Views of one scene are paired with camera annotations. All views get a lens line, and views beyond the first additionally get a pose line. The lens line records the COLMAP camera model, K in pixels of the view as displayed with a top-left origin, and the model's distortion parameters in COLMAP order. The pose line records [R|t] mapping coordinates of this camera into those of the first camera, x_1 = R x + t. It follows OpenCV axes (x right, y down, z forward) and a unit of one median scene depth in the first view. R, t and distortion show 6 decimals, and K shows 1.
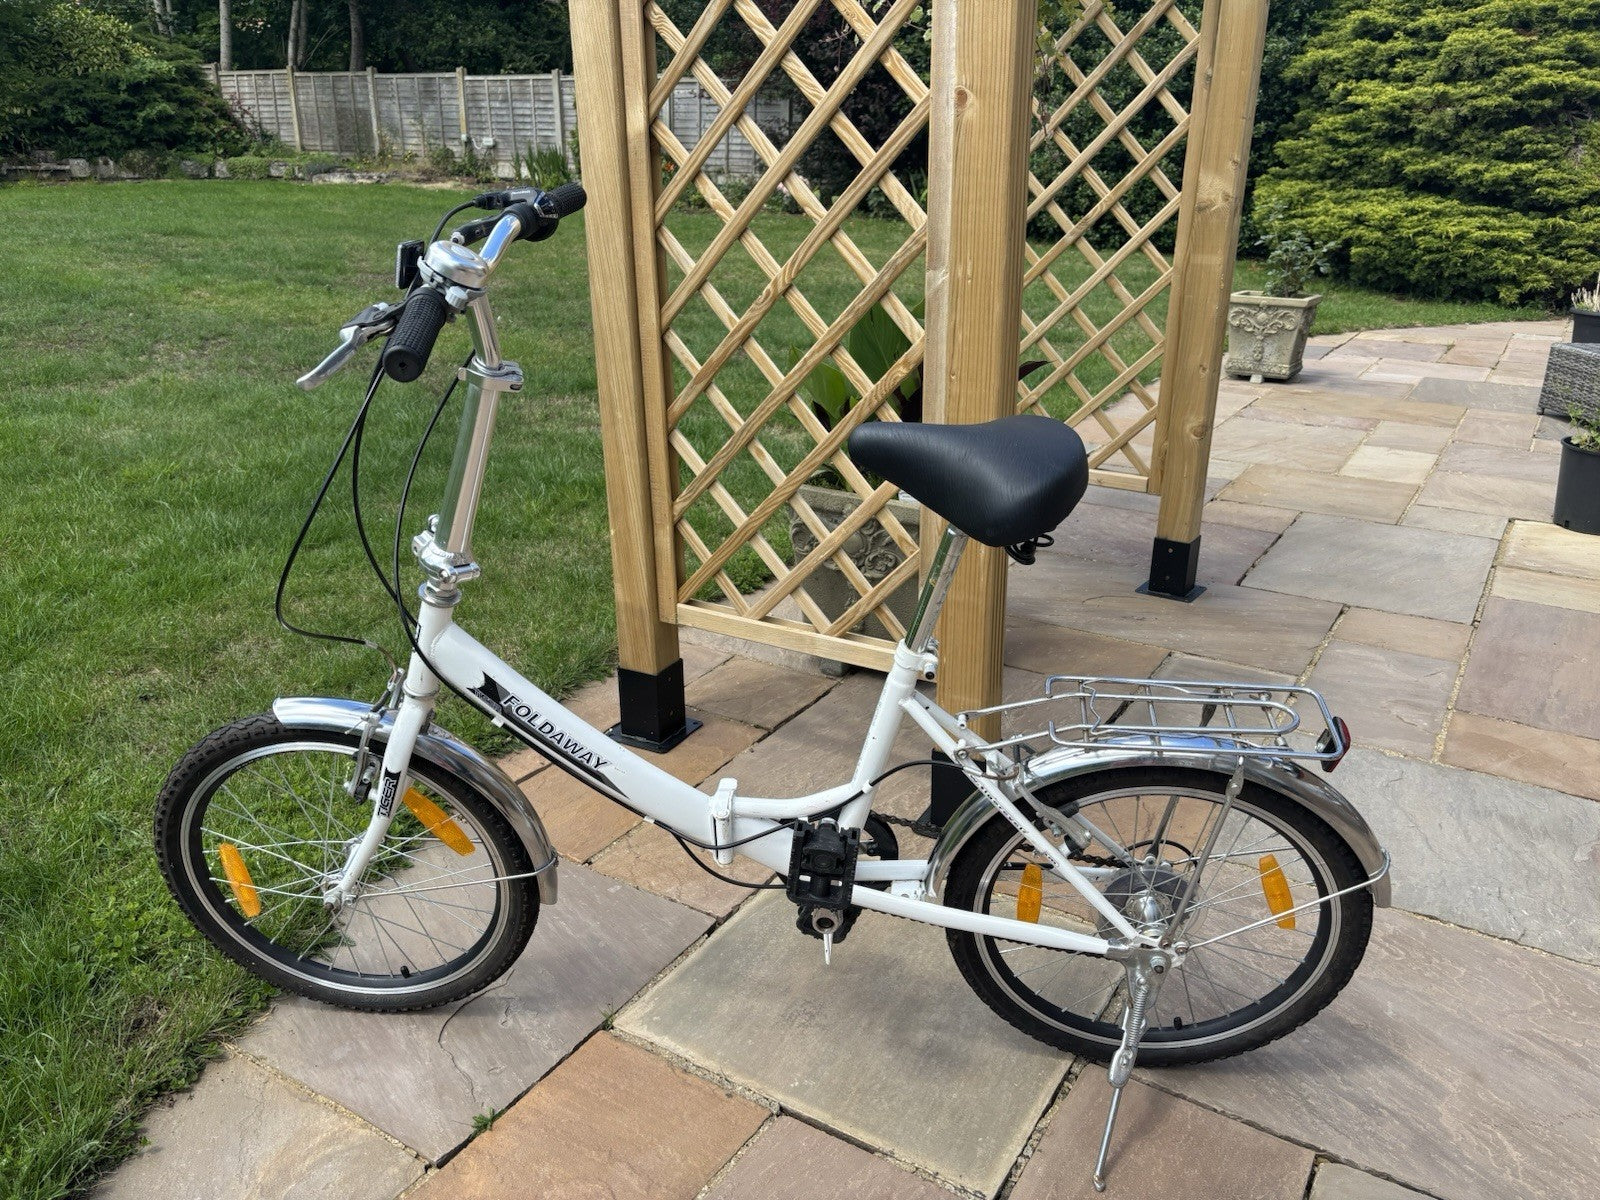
lens RADIAL K [[1222.3, 0, 797.6], [0, 1222.3, 620.1], [0, 0, 1]] dist [0.030548, -0.030172]
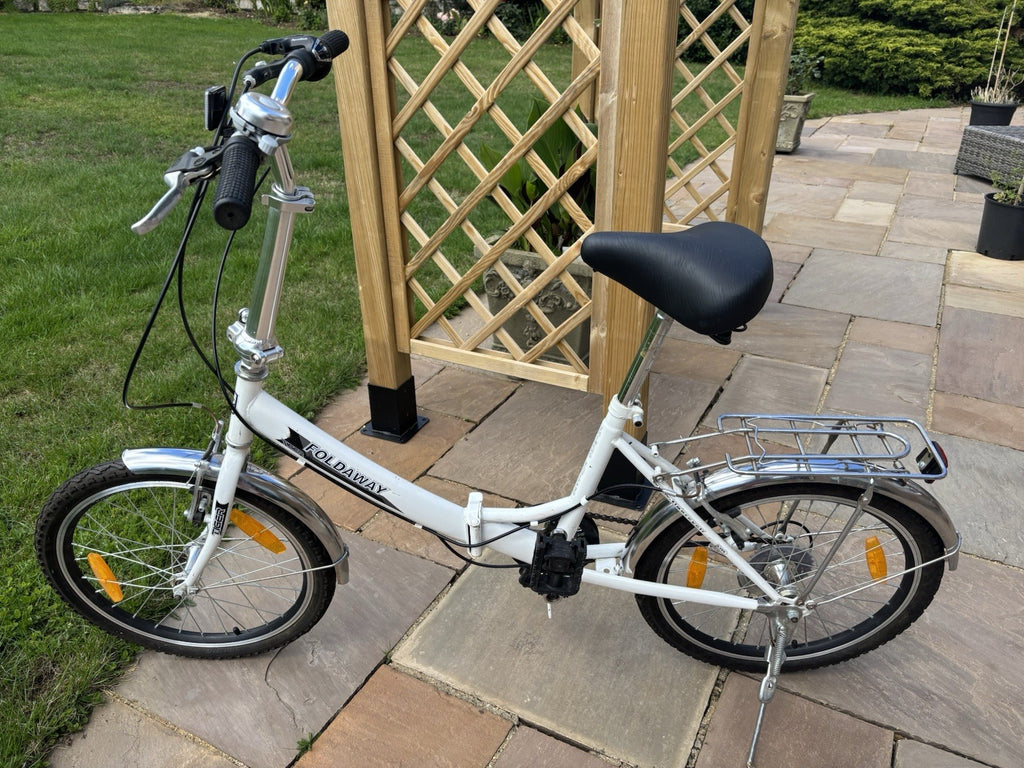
lens RADIAL K [[782.3, 0, 507.5], [0, 782.3, 397.6], [0, 0, 1]] dist [0.030548, -0.030172]
pose [[0.997389, -0.033752, 0.063839, -0.065178], [0.026276, 0.993073, 0.114524, -0.063635], [-0.067262, -0.112548, 0.991367, 0.139766]]
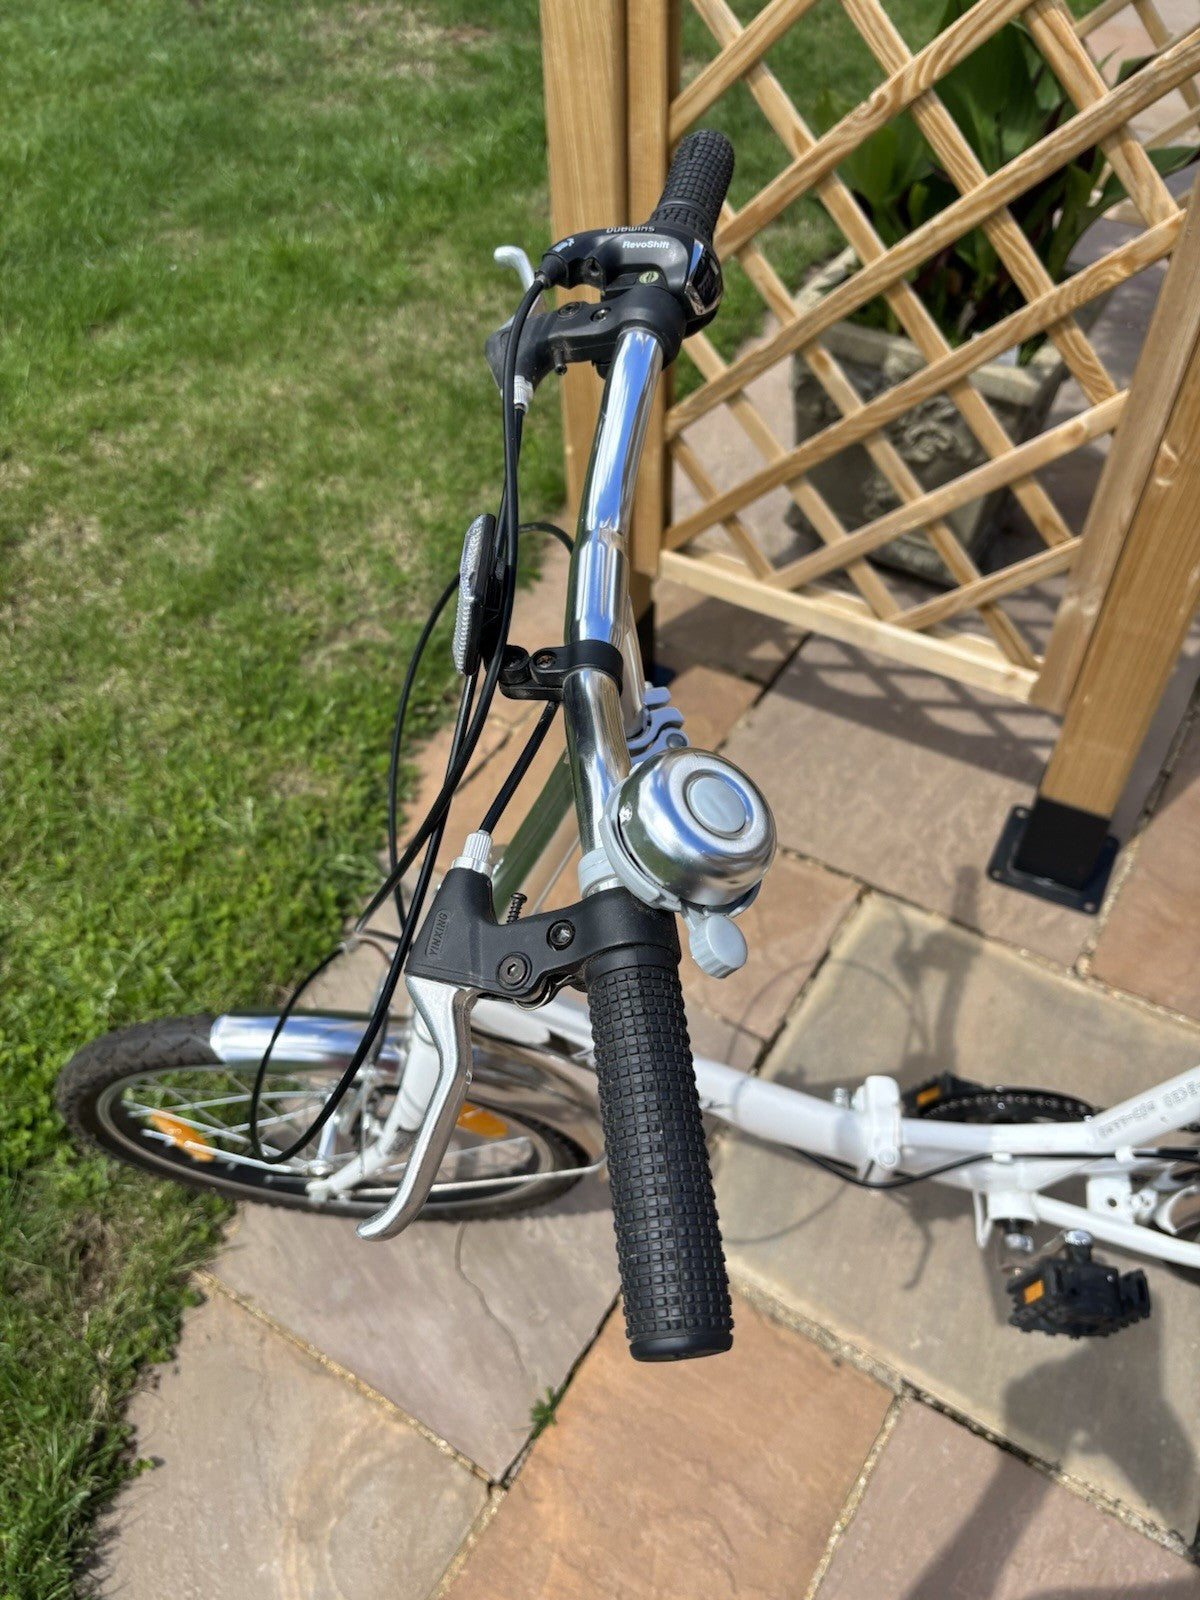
lens RADIAL K [[1222.3, 0, 584.8], [0, 1222.3, 808.2], [0, 0, 1]] dist [0.030548, -0.030172]
pose [[0.999847, -0.013797, -0.010780, -0.190702], [0.017204, 0.888476, 0.458601, -0.286801], [0.003251, -0.458716, 0.888577, 0.409618]]
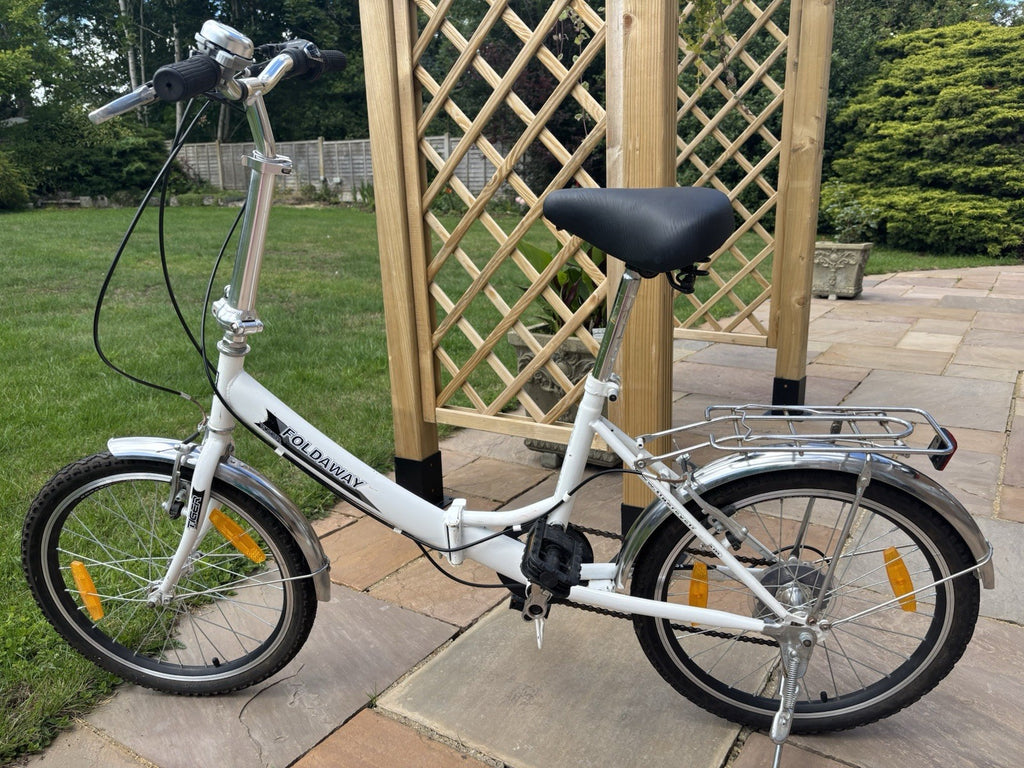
lens RADIAL K [[782.3, 0, 515.0], [0, 782.3, 399.7], [0, 0, 1]] dist [0.030548, -0.030172]
pose [[0.999536, -0.016341, -0.025708, 0.021278], [0.013482, 0.994093, -0.107690, 0.102707], [0.027316, 0.107293, 0.993852, 0.151899]]
